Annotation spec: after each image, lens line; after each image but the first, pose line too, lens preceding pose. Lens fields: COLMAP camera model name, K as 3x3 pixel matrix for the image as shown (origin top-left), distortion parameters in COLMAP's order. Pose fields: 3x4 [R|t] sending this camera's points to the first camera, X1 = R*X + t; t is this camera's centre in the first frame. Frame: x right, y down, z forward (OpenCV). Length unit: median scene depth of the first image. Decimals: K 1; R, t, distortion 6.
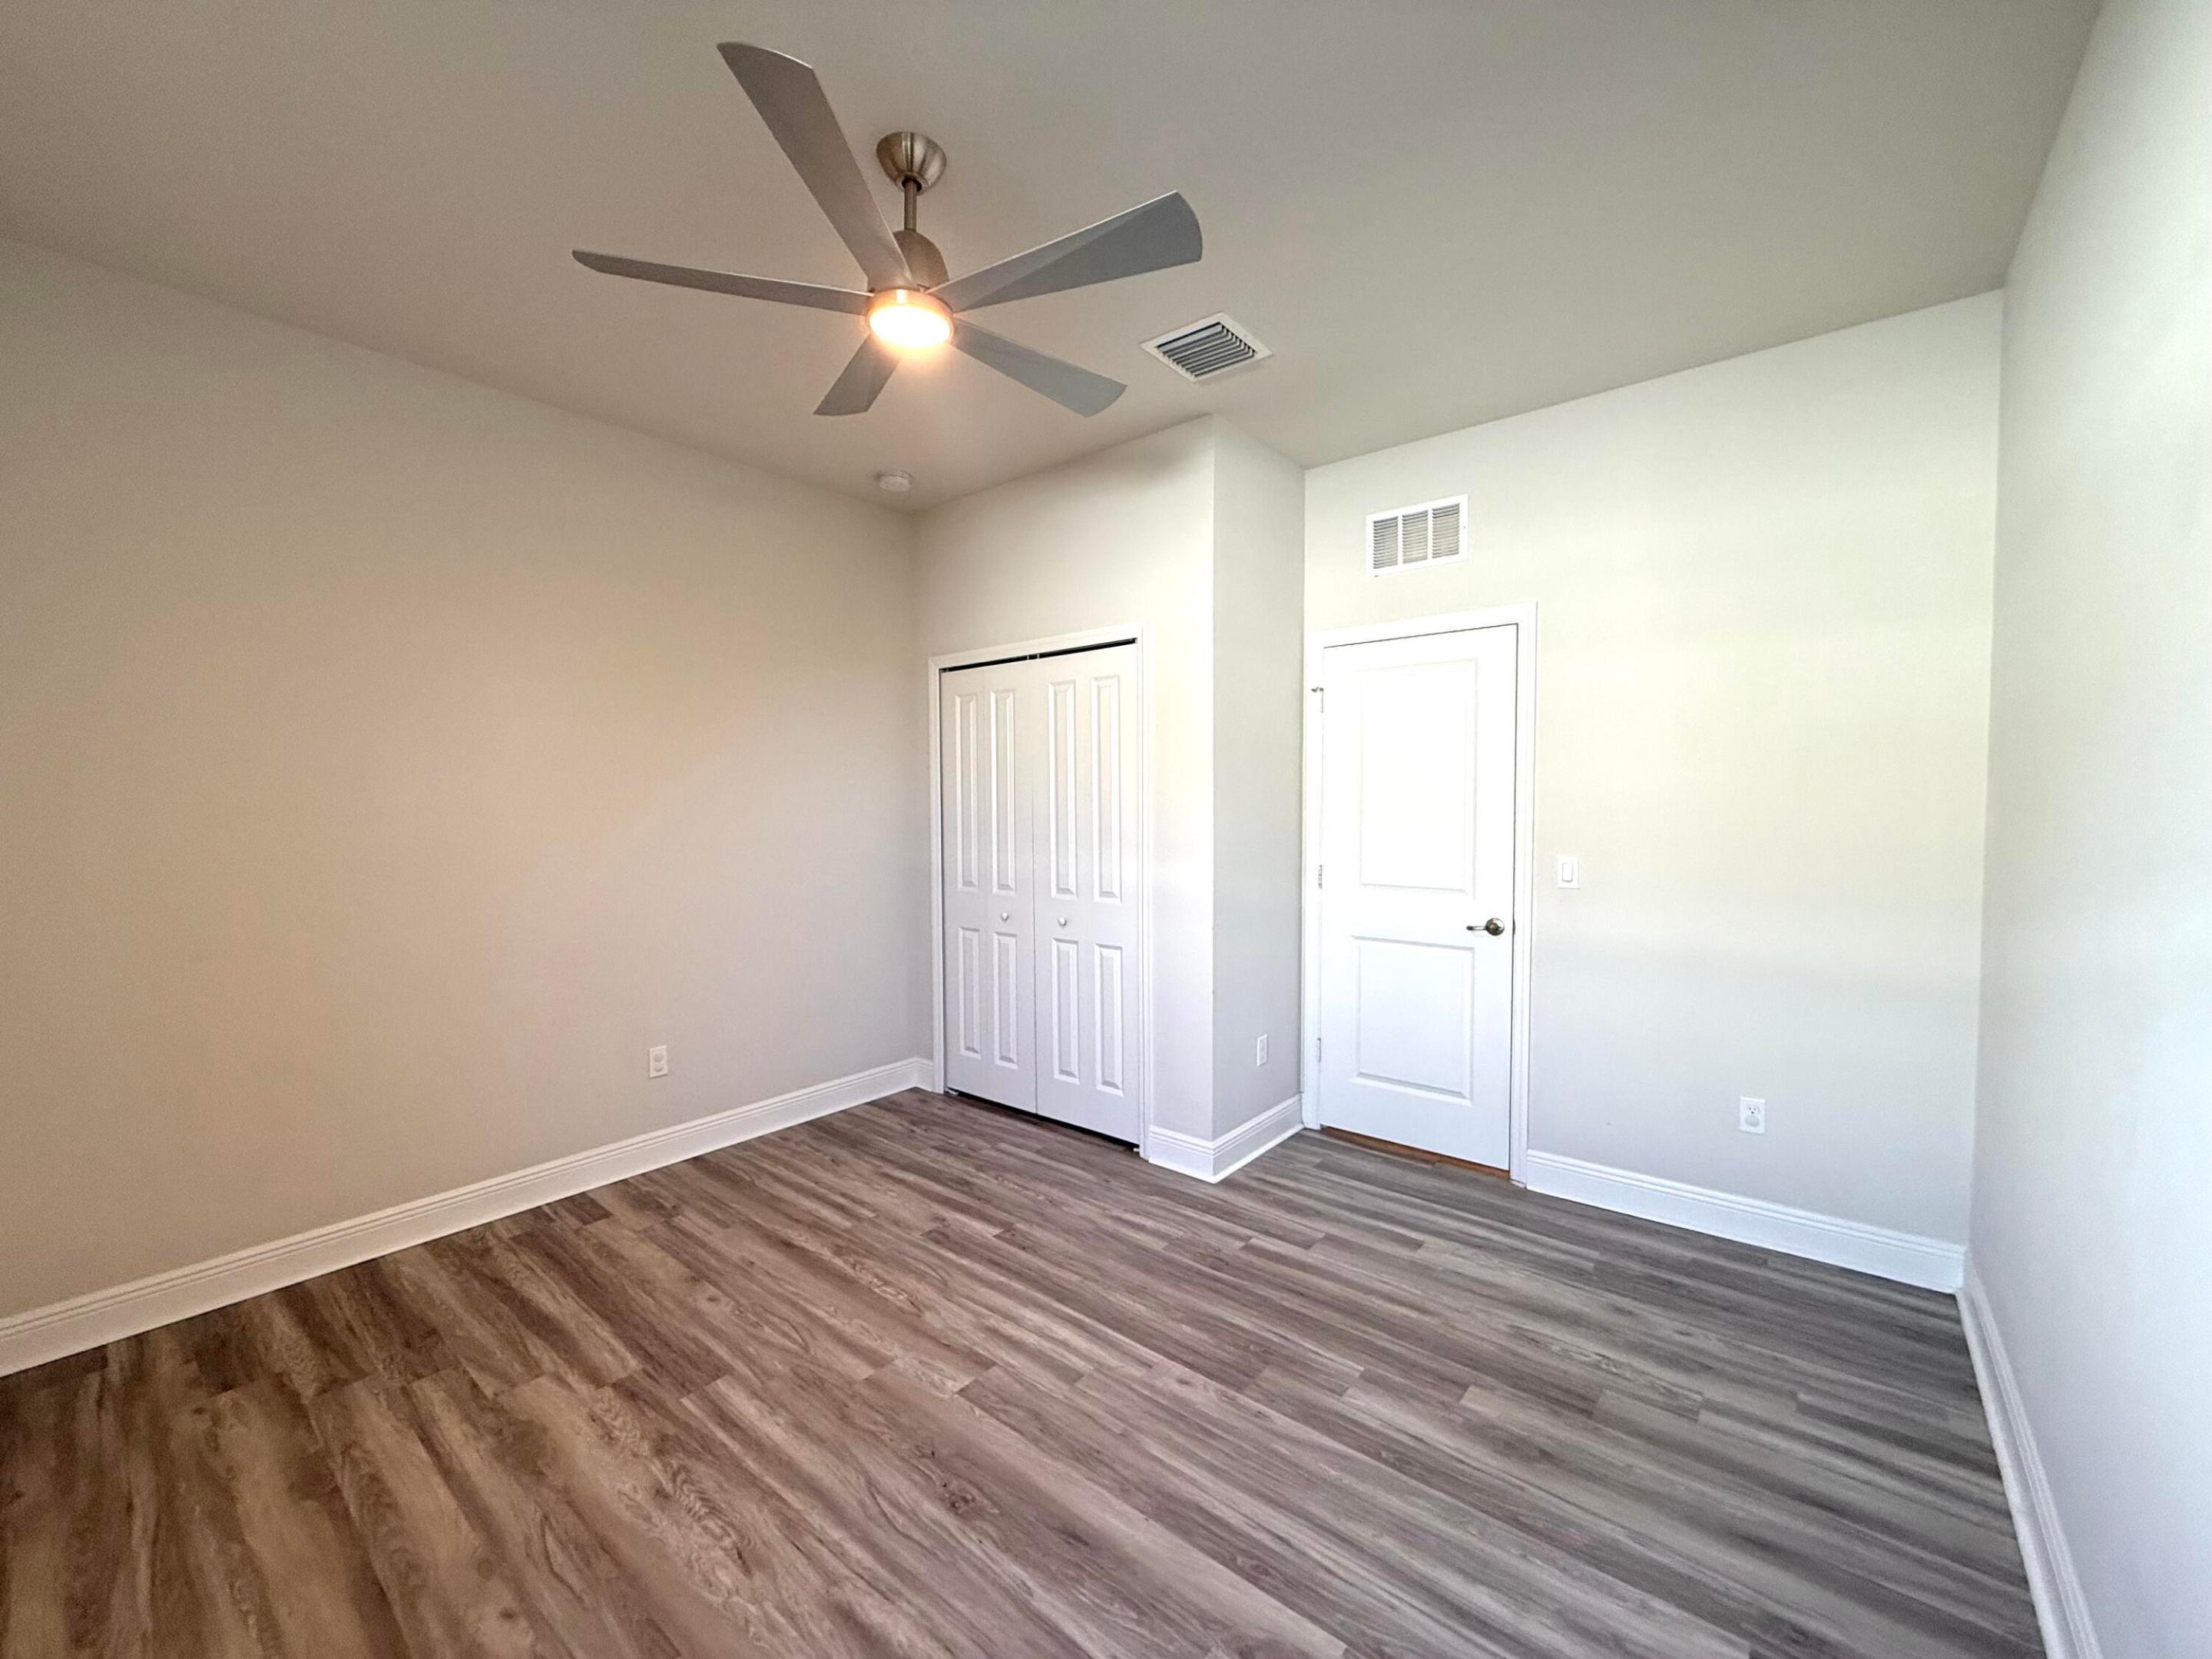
lens RADIAL K [[876.9, 0, 1099.9], [0, 876.9, 830.2], [0, 0, 1]] dist [-0.003635, 0.000191]
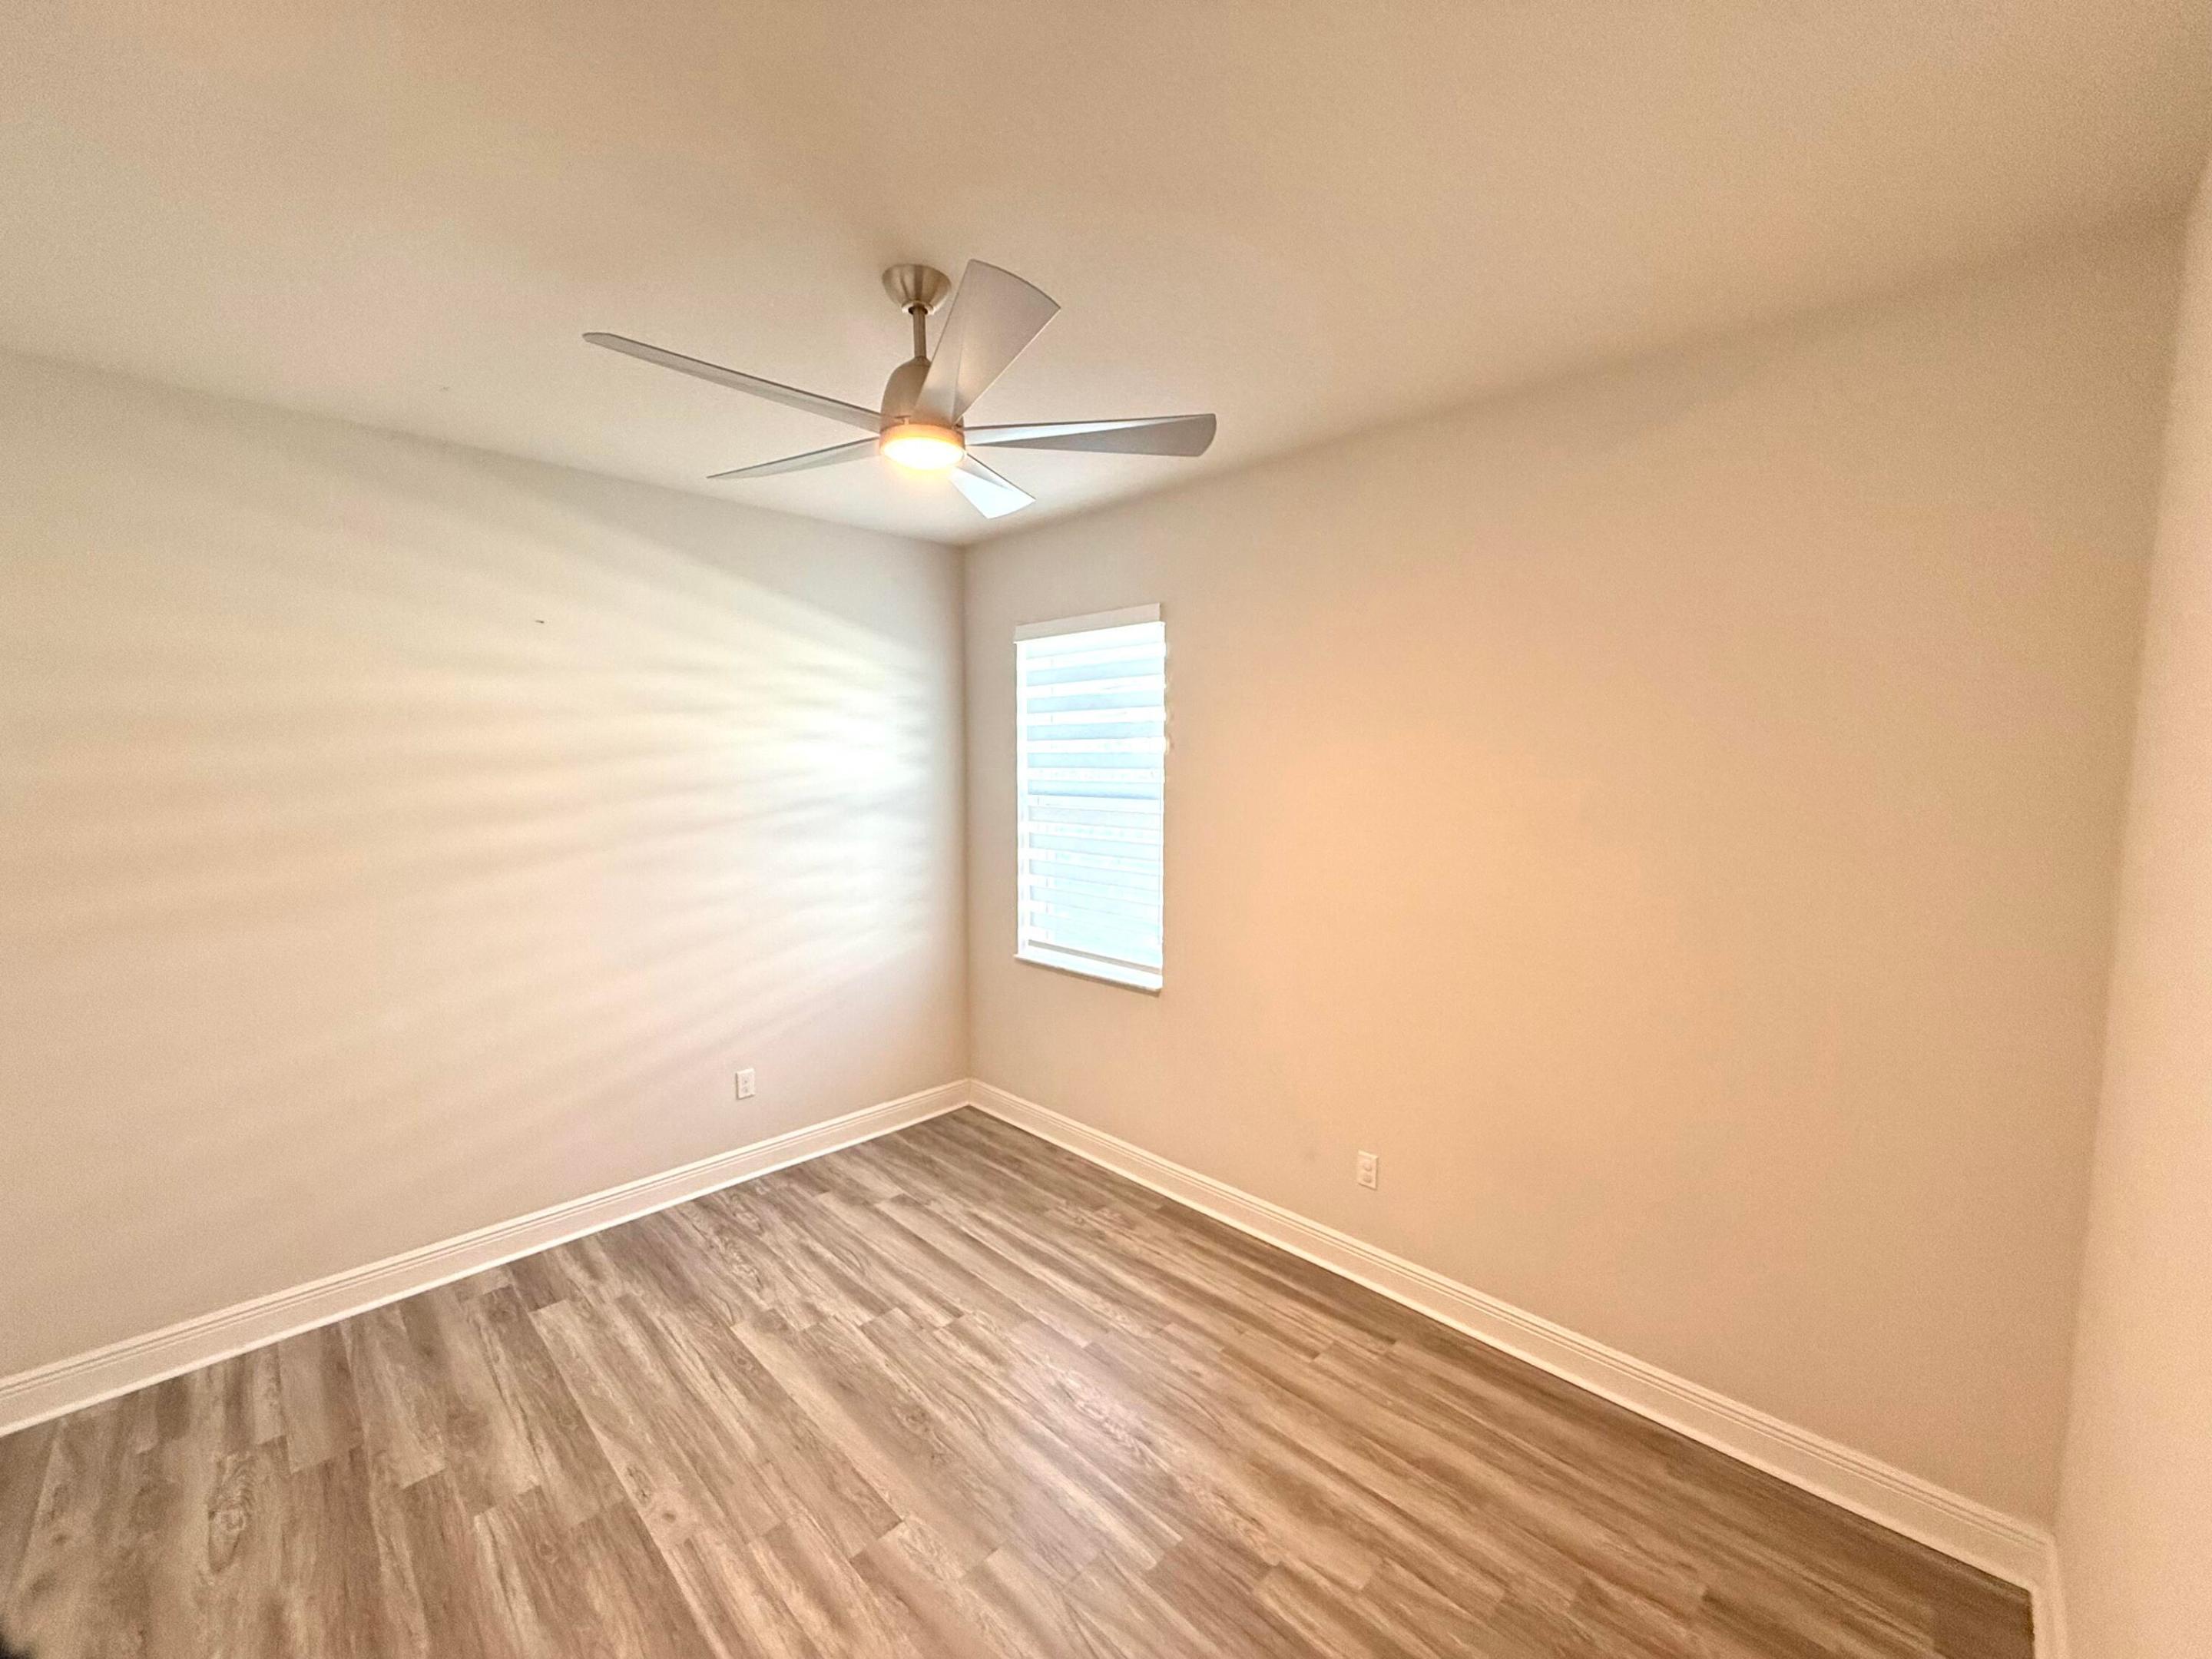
lens RADIAL K [[876.9, 0, 1101.8], [0, 876.9, 816.4], [0, 0, 1]] dist [-0.003635, 0.000191]
pose [[-0.996053, -0.003803, 0.088677, -0.498372], [0.005210, 0.994854, 0.101186, -0.251140], [-0.088606, 0.101248, -0.990908, 1.981358]]
